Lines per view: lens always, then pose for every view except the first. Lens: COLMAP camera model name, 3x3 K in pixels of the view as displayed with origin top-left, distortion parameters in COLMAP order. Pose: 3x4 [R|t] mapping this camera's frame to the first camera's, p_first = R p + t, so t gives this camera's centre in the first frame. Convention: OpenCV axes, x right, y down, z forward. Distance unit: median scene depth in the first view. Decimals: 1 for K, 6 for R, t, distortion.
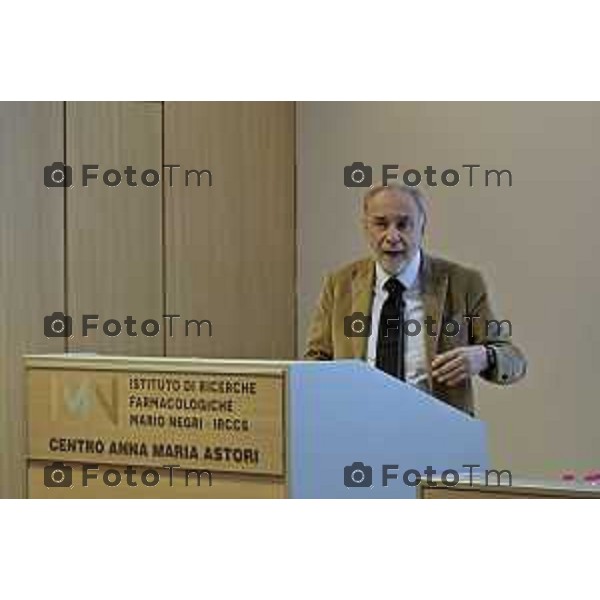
lens RADIAL K [[2965.1, 0, 301.2], [0, 2965.1, 302.8], [0, 0, 1]] dist [-0.381406, 0.000000]
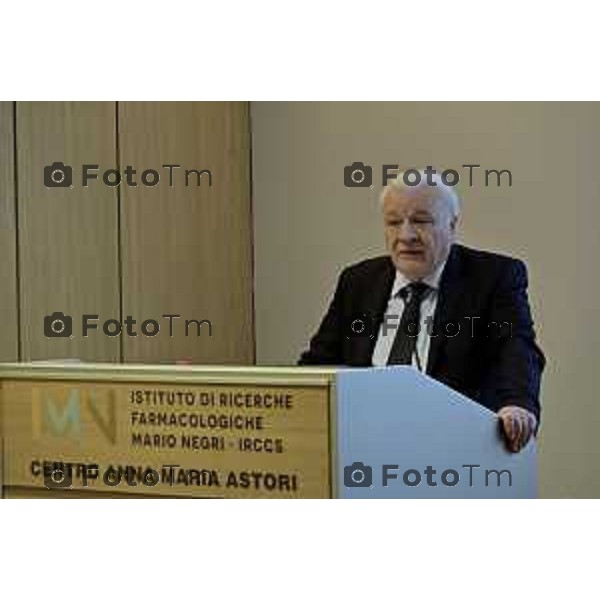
lens RADIAL K [[2044.8, 0, 304.5], [0, 2044.8, 305.6], [0, 0, 1]] dist [0.120413, 0.000000]
pose [[0.995311, -0.008464, 0.096353, -0.066010], [0.009132, 0.999937, -0.006499, 0.005443], [-0.096292, 0.007349, 0.995326, 0.416979]]
